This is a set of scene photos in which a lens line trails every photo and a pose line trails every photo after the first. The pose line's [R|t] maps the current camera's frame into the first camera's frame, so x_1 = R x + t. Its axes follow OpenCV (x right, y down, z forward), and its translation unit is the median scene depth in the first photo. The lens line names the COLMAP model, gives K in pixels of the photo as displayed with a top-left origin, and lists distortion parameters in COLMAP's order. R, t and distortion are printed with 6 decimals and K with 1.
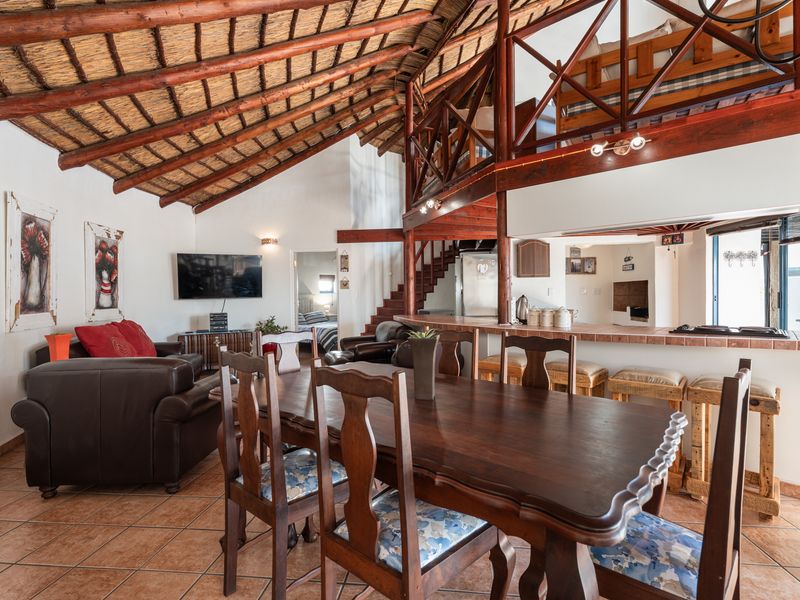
lens RADIAL K [[397.4, 0, 400.0], [0, 397.4, 300.0], [0, 0, 1]] dist [0.001176, 0.000833]
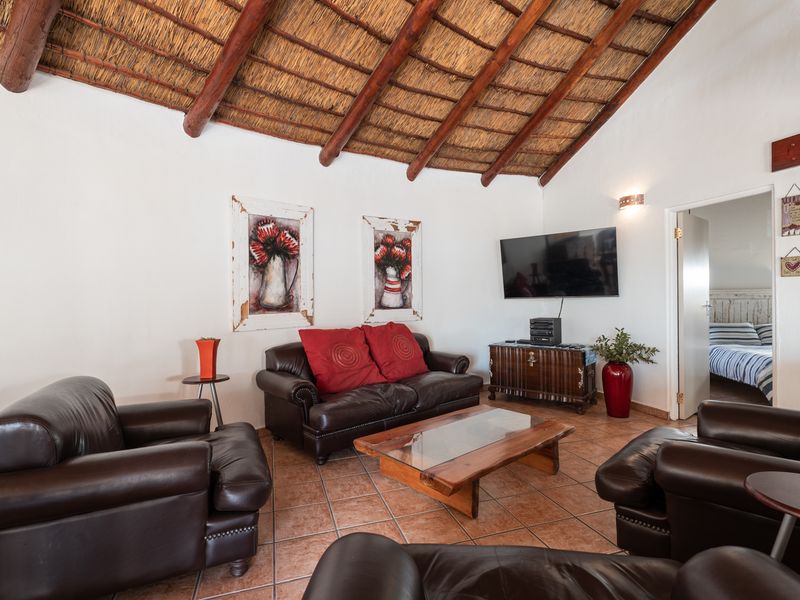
lens RADIAL K [[397.4, 0, 400.0], [0, 397.4, 300.0], [0, 0, 1]] dist [0.001176, 0.000833]
pose [[0.424020, 0.013283, -0.905556, 0.072343], [-0.002140, 0.999904, 0.013665, -0.008384], [0.905650, -0.003857, 0.424008, 0.488277]]
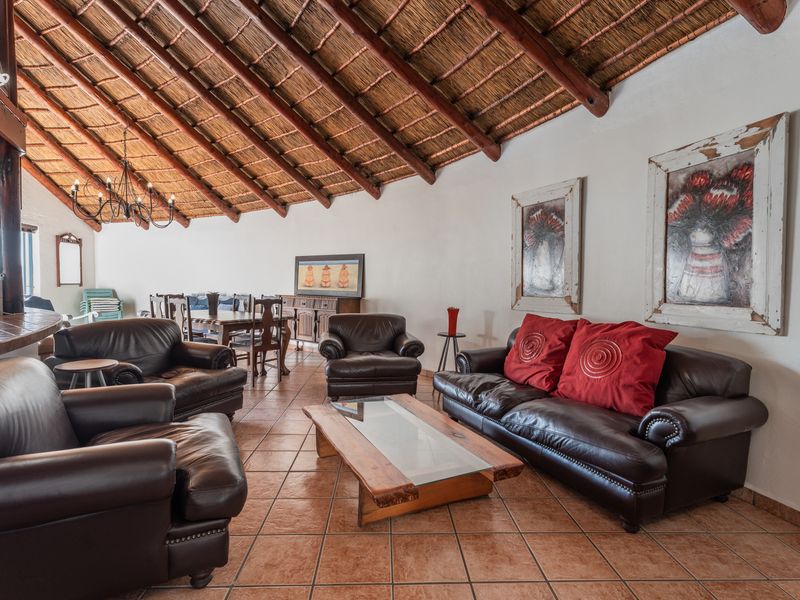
lens RADIAL K [[397.4, 0, 400.0], [0, 397.4, 300.0], [0, 0, 1]] dist [0.001176, 0.000833]
pose [[-0.986227, 0.008219, -0.165193, -0.217333], [-0.001243, 0.998368, 0.057088, -0.009347], [0.165393, 0.056507, -0.984608, 1.112535]]
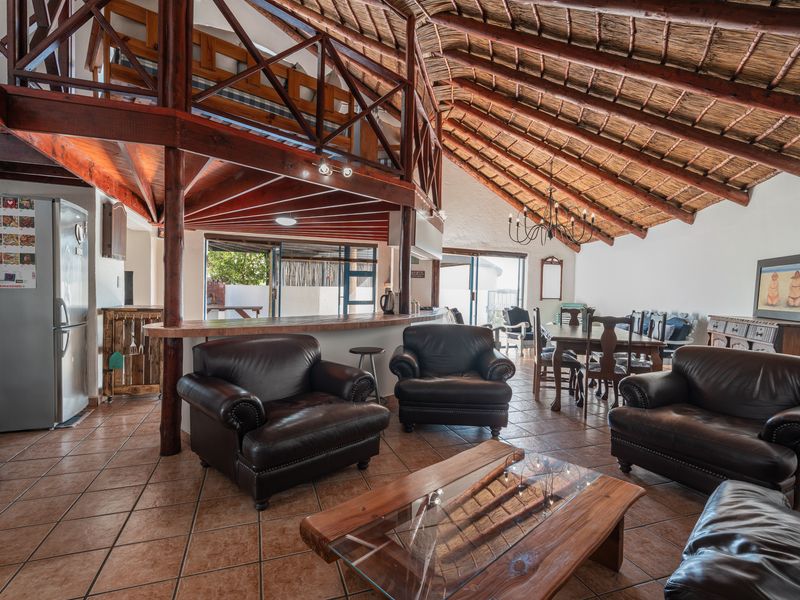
lens RADIAL K [[402.8, 0, 400.0], [0, 402.8, 300.0], [0, 0, 1]] dist [0.003852, 0.000925]
pose [[-0.449216, -0.014422, 0.893307, -0.489461], [-0.004086, 0.999892, 0.014088, -0.000915], [-0.893414, 0.002678, -0.449227, 0.908640]]
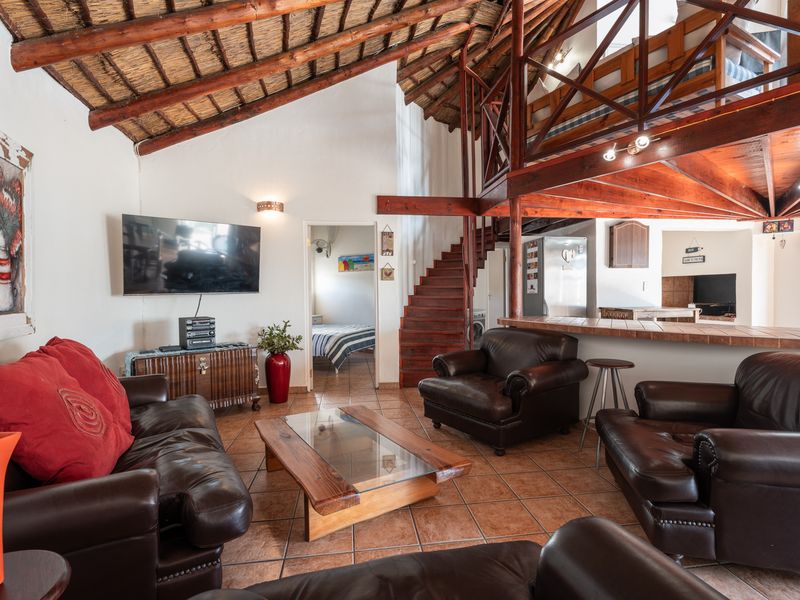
lens RADIAL K [[397.4, 0, 400.0], [0, 397.4, 300.0], [0, 0, 1]] dist [0.001176, 0.000833]
pose [[0.966892, -0.002161, 0.255176, -0.324287], [0.000240, 0.999971, 0.007559, 0.001851], [-0.255185, -0.007247, 0.966865, 0.348500]]
